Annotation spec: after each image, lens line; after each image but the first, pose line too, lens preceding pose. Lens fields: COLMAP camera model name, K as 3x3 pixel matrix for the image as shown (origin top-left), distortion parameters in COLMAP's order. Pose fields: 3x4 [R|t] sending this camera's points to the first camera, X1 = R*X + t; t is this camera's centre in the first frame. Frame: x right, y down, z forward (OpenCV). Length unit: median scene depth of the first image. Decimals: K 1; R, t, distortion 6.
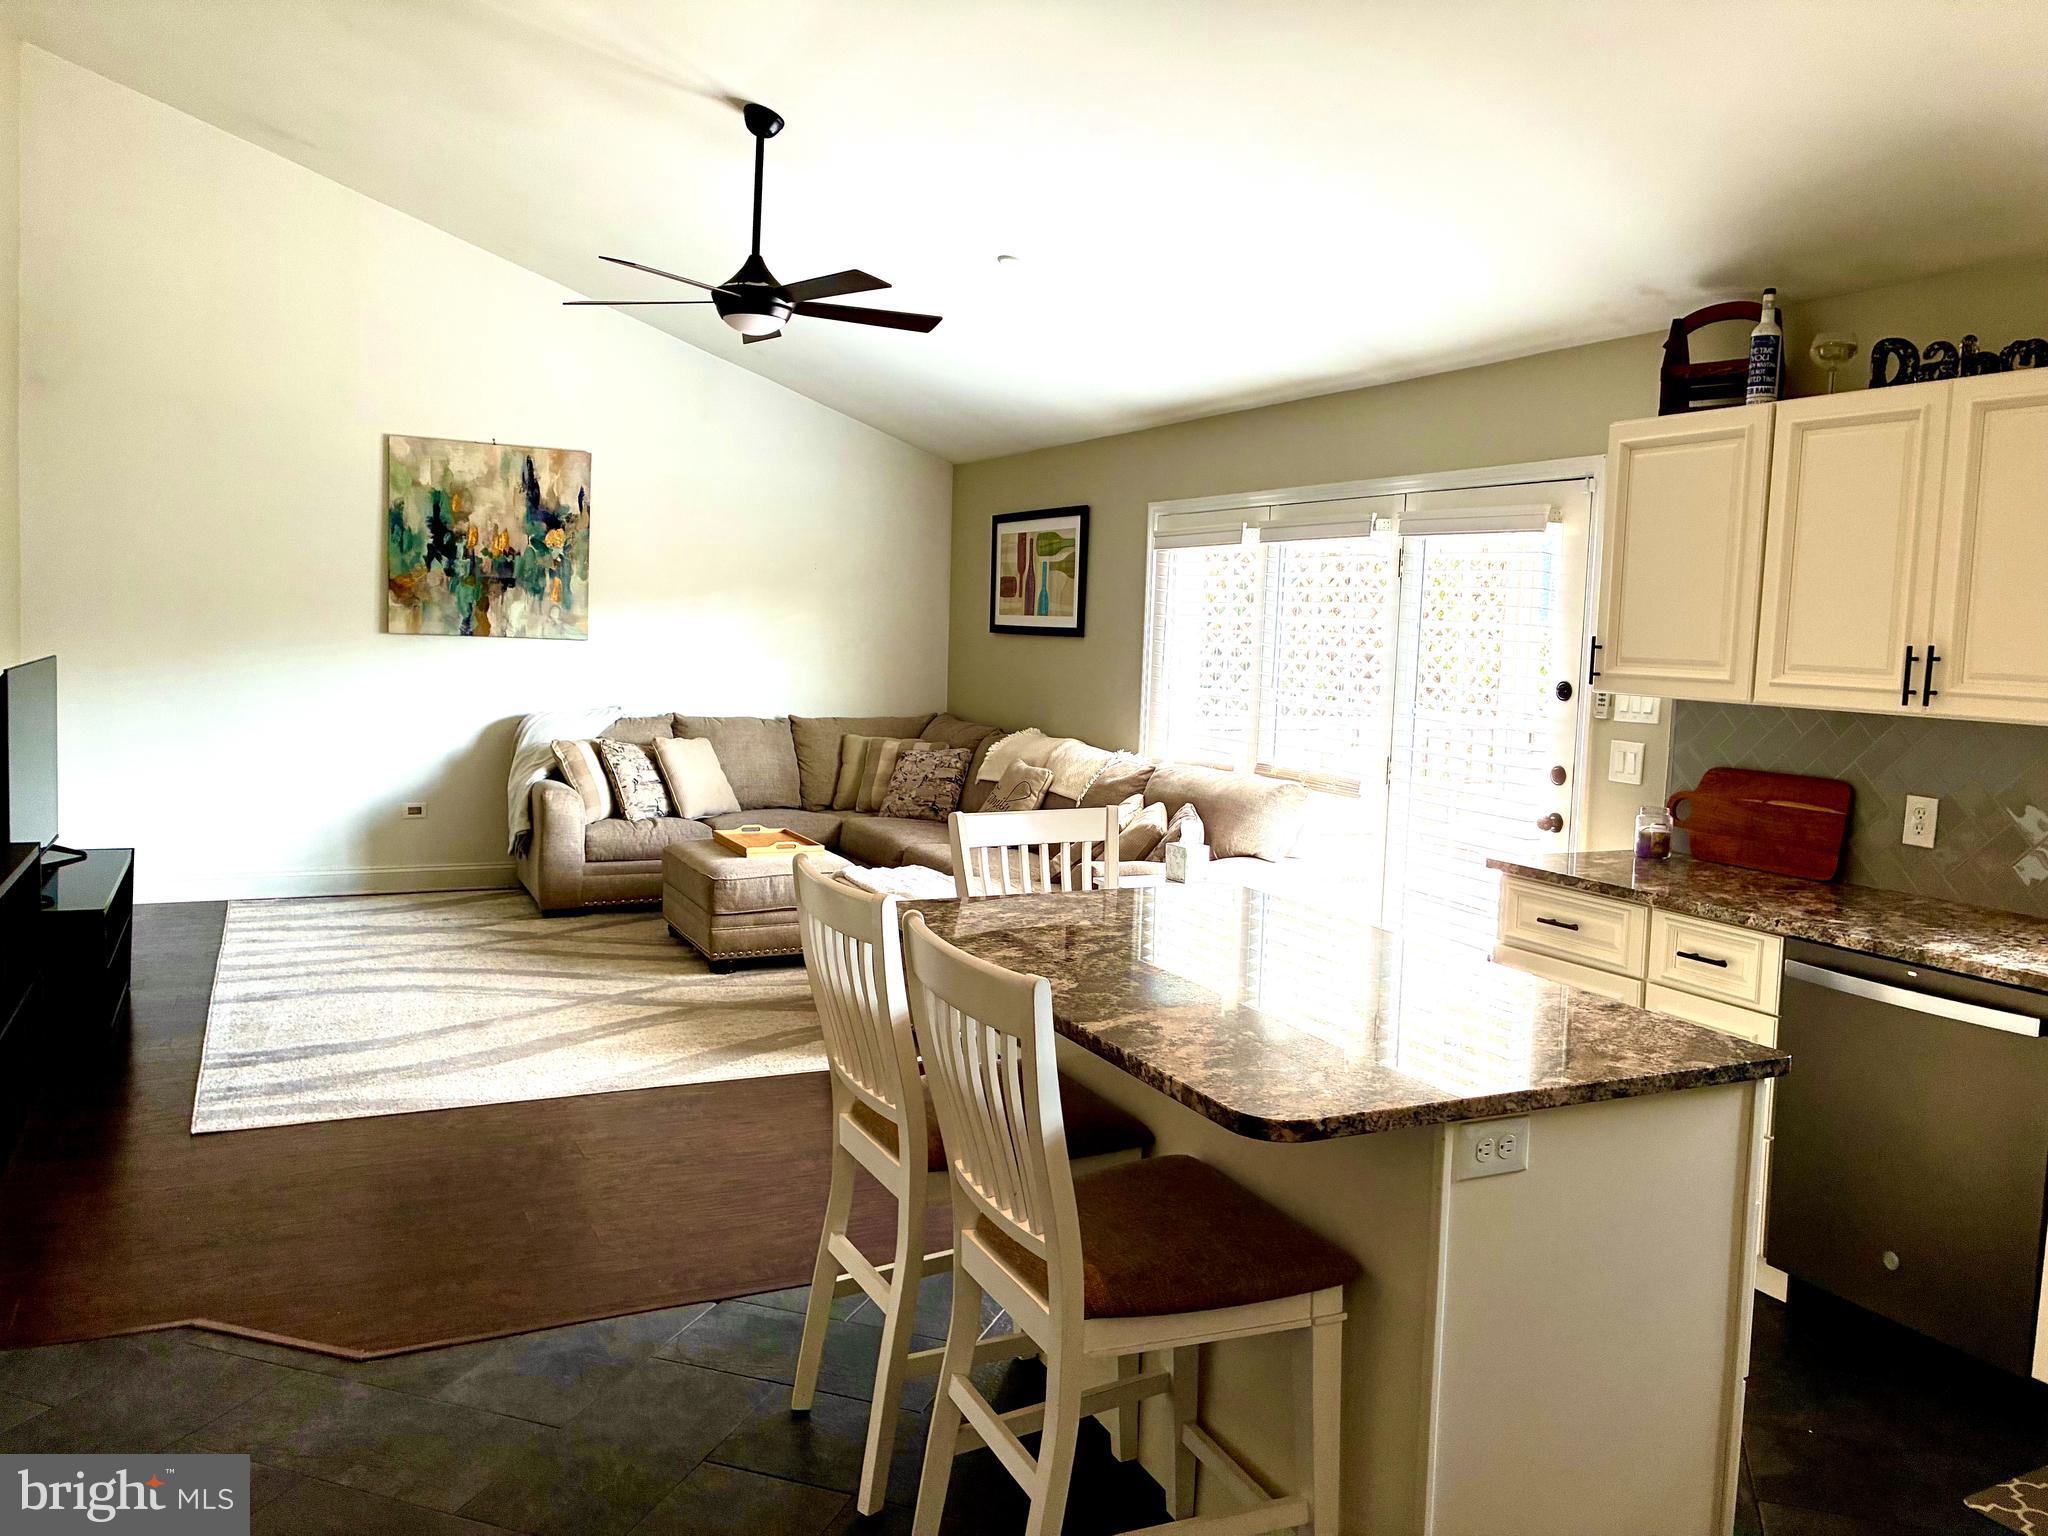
lens RADIAL K [[1549.3, 0, 1022.2], [0, 1549.3, 768.4], [0, 0, 1]] dist [0.039829, -0.035004]
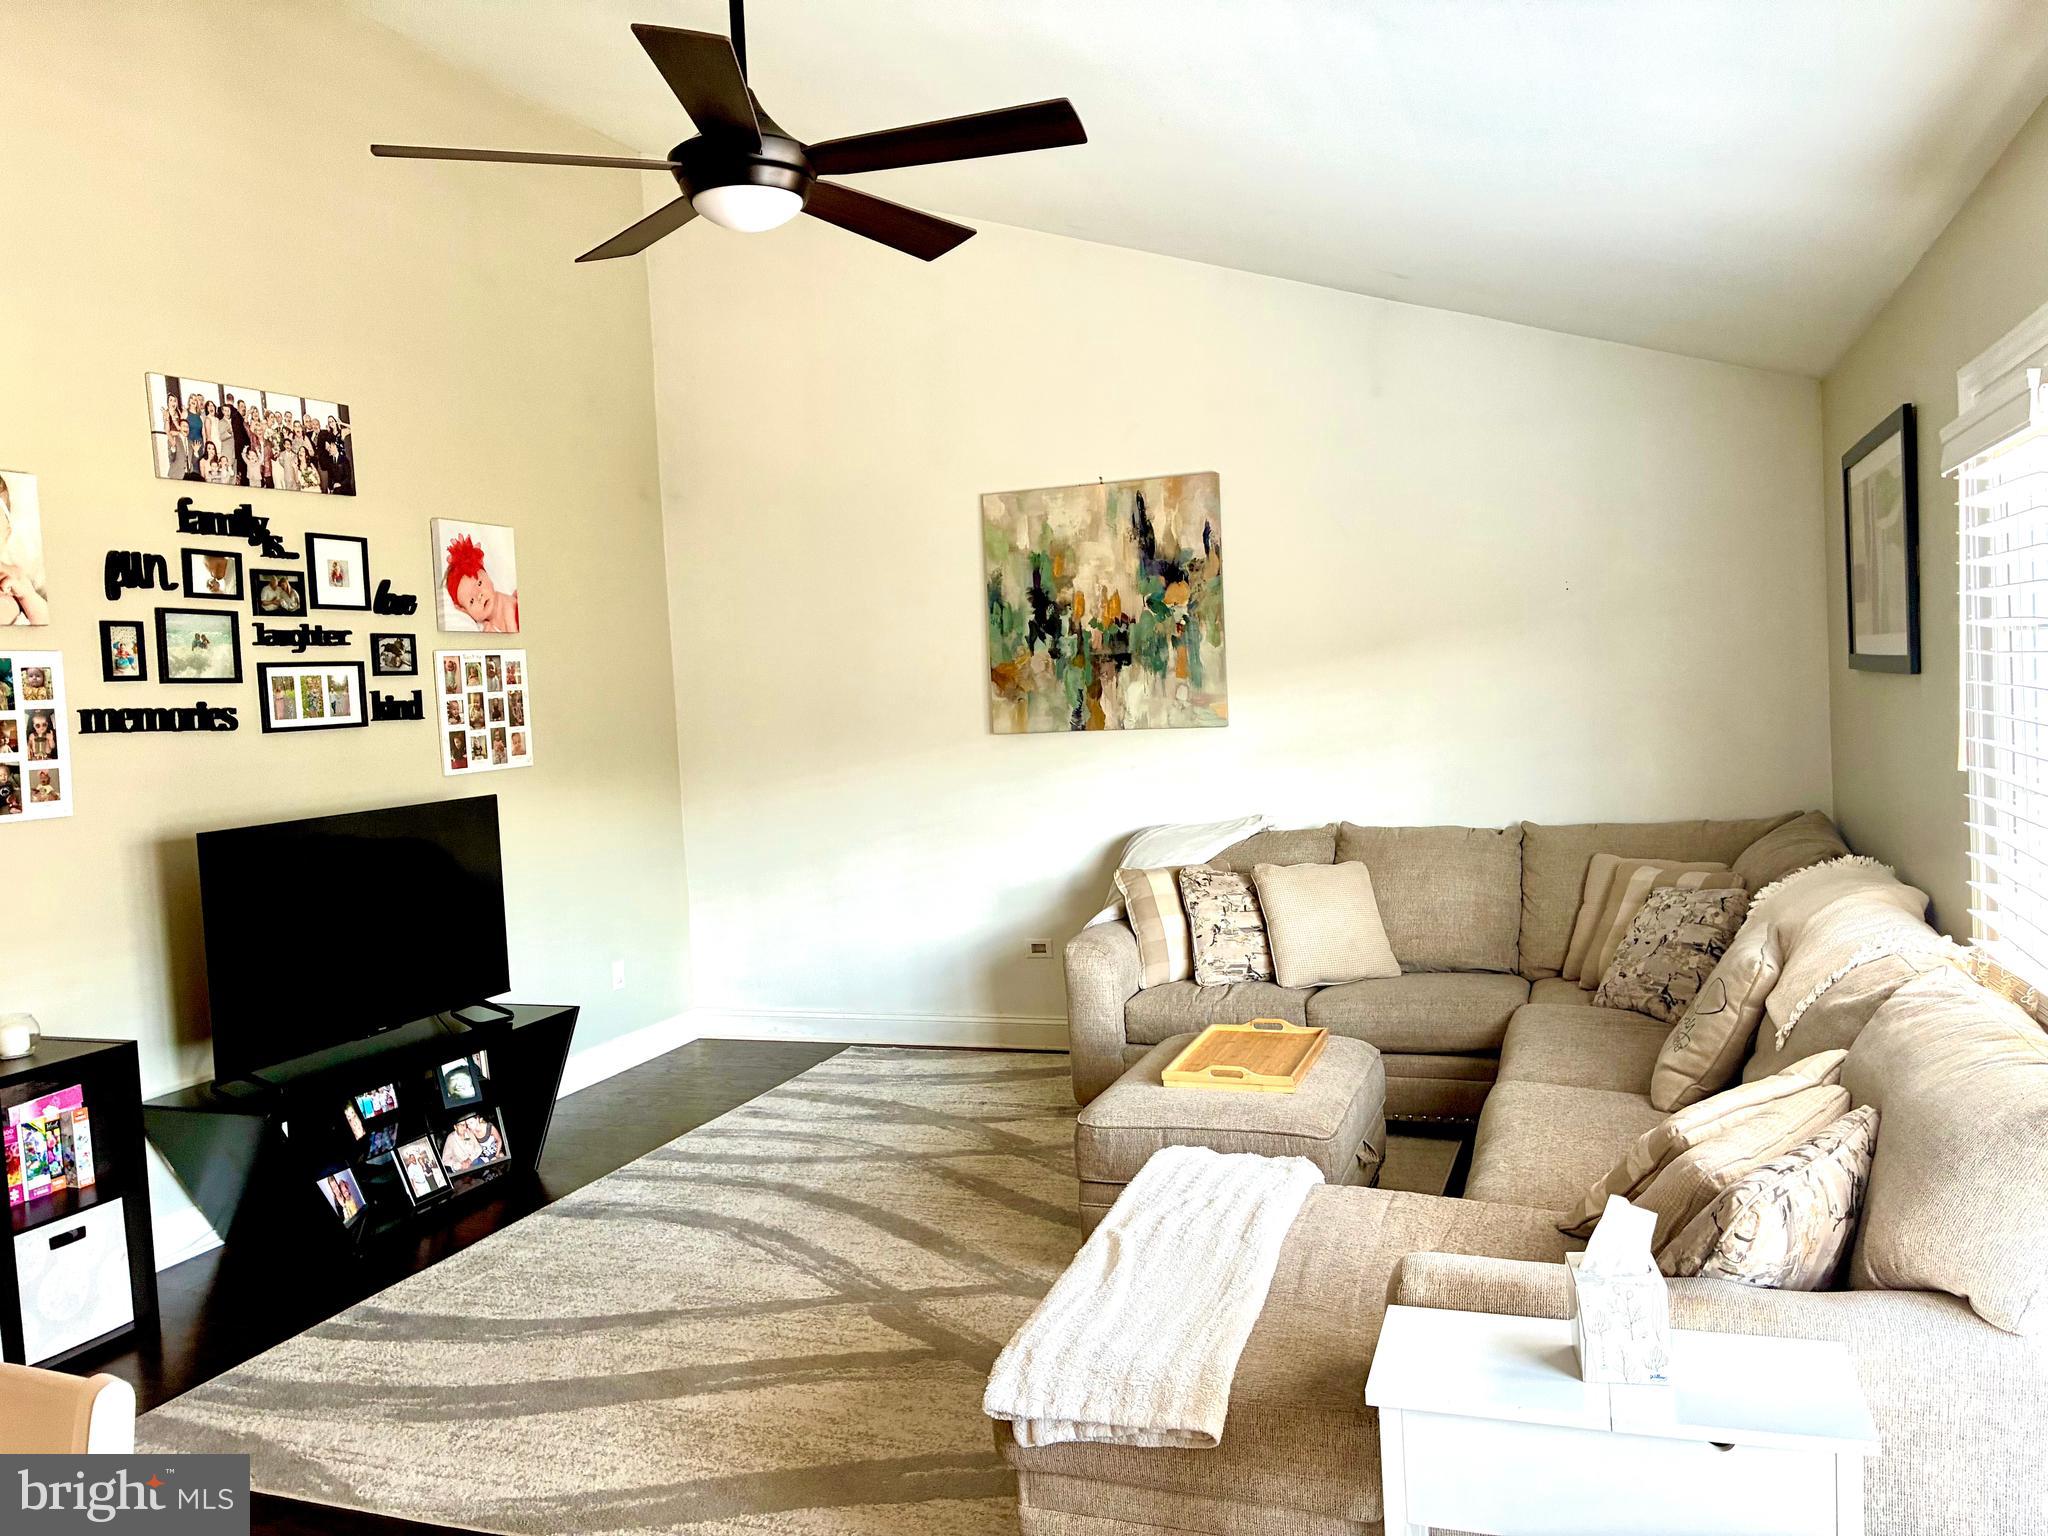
lens RADIAL K [[1549.3, 0, 1021.9], [0, 1549.3, 779.9], [0, 0, 1]] dist [0.039829, -0.035004]
pose [[0.684240, -0.026095, -0.728790, 0.198442], [0.010461, 0.999608, -0.025970, -0.041087], [0.729182, 0.010146, 0.684245, 0.448351]]
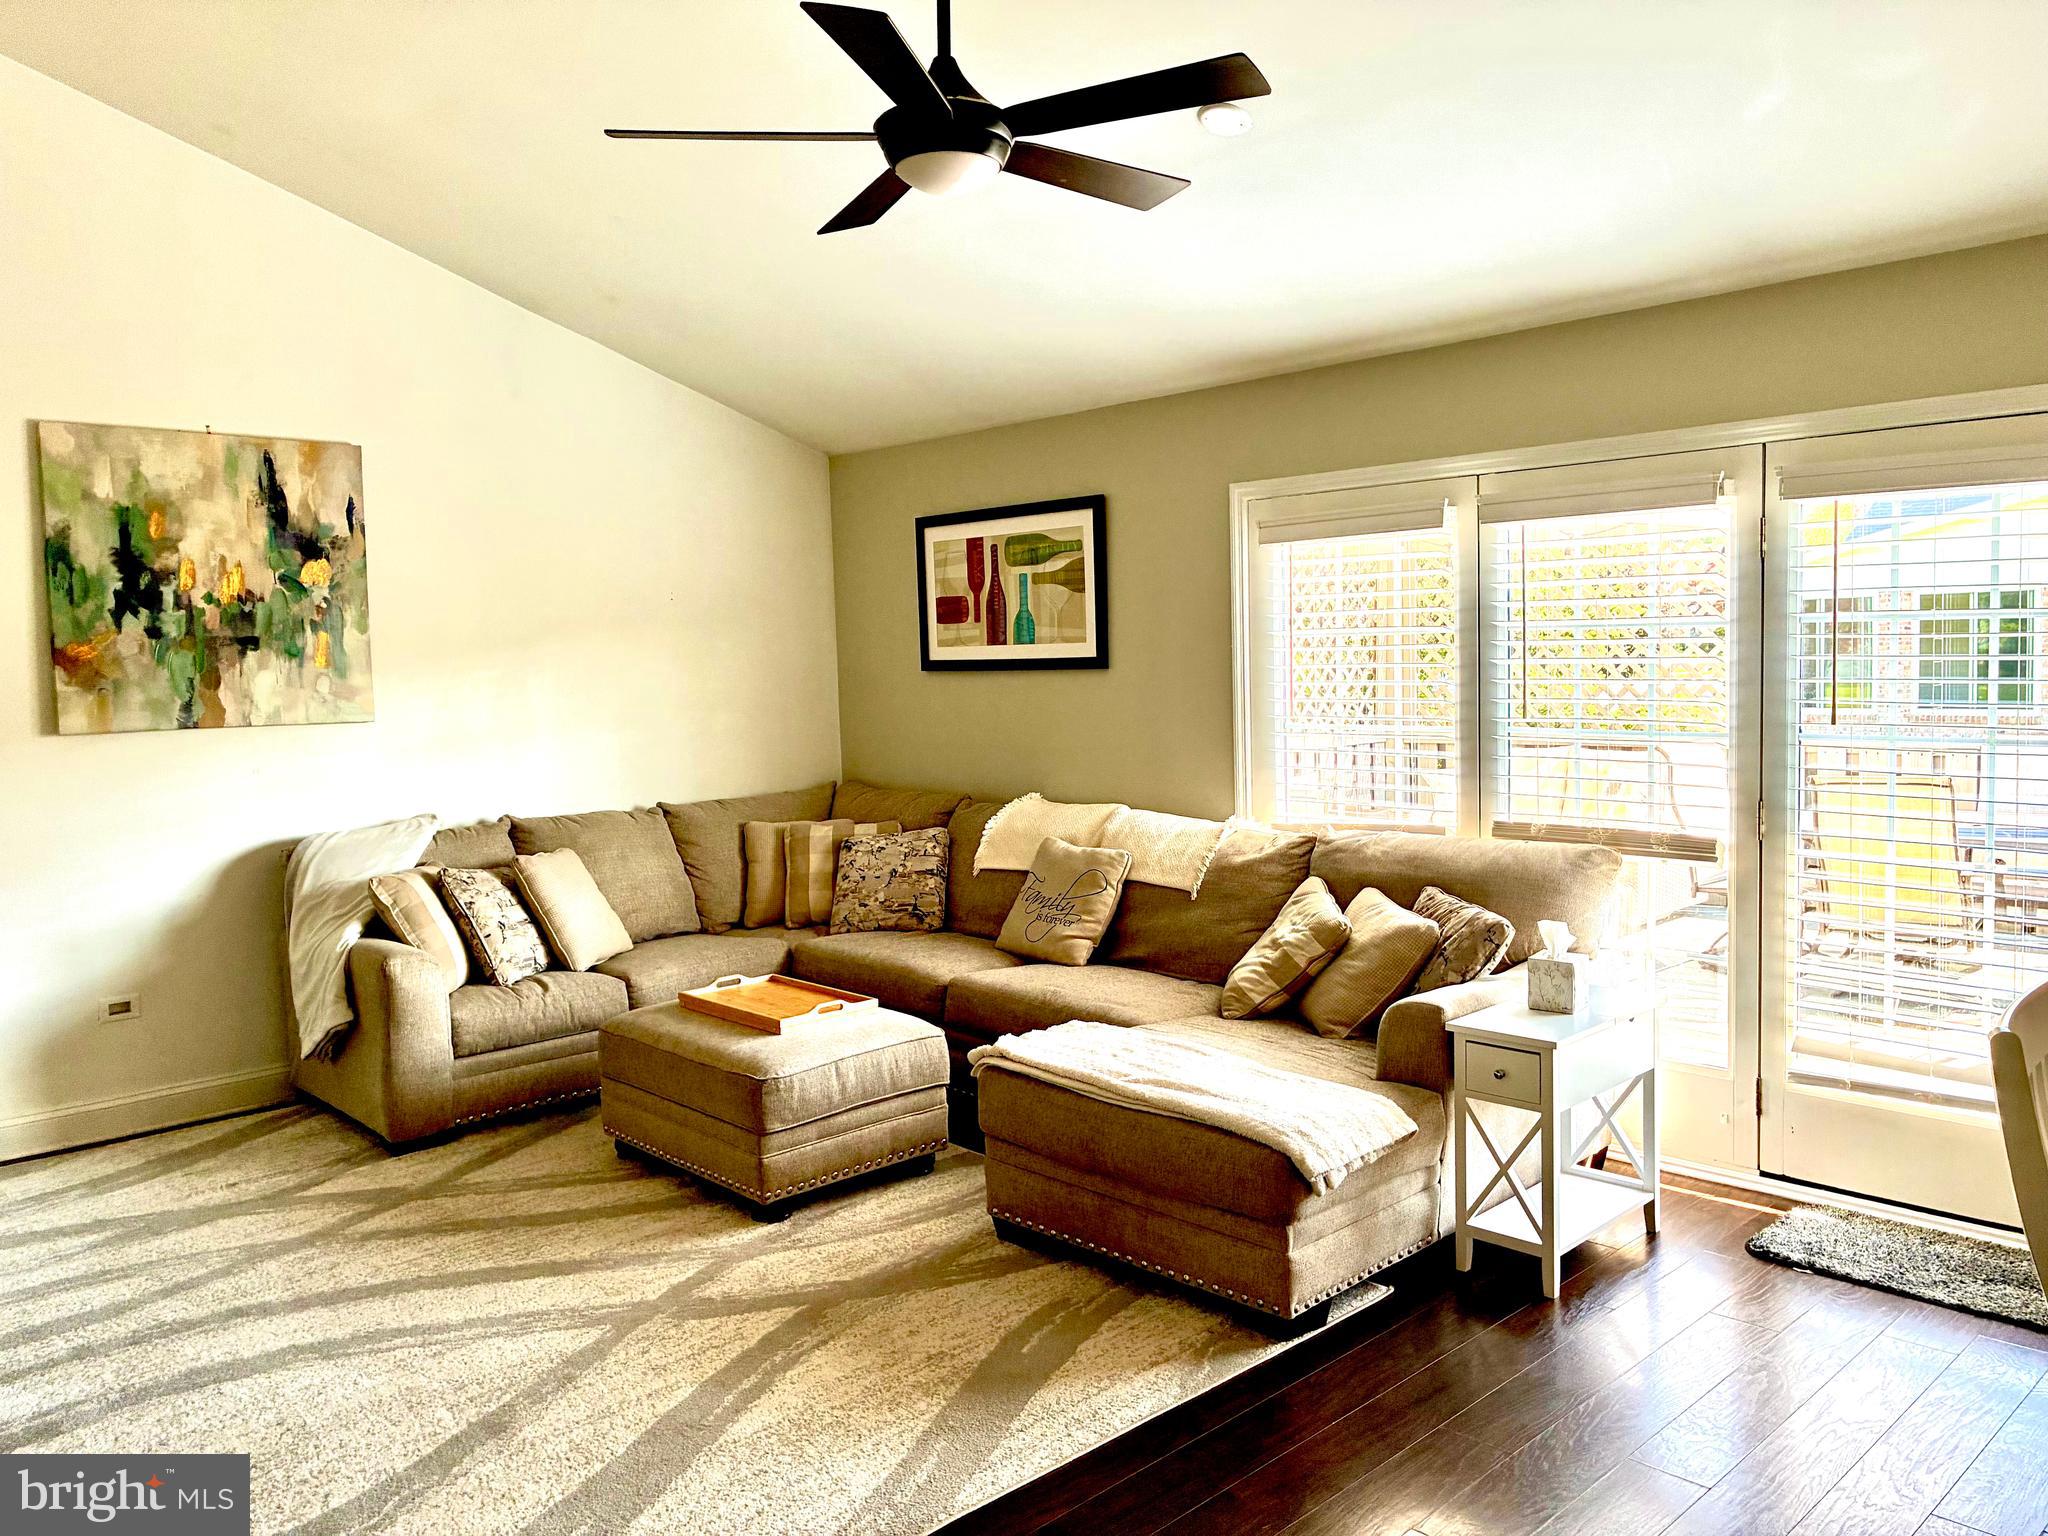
lens RADIAL K [[1549.3, 0, 1022.5], [0, 1549.3, 774.8], [0, 0, 1]] dist [0.039829, -0.035004]
pose [[0.953102, -0.084947, 0.290485, -0.219683], [0.088208, 0.996100, 0.001873, -0.037284], [-0.289511, 0.023838, 0.956878, 0.281756]]
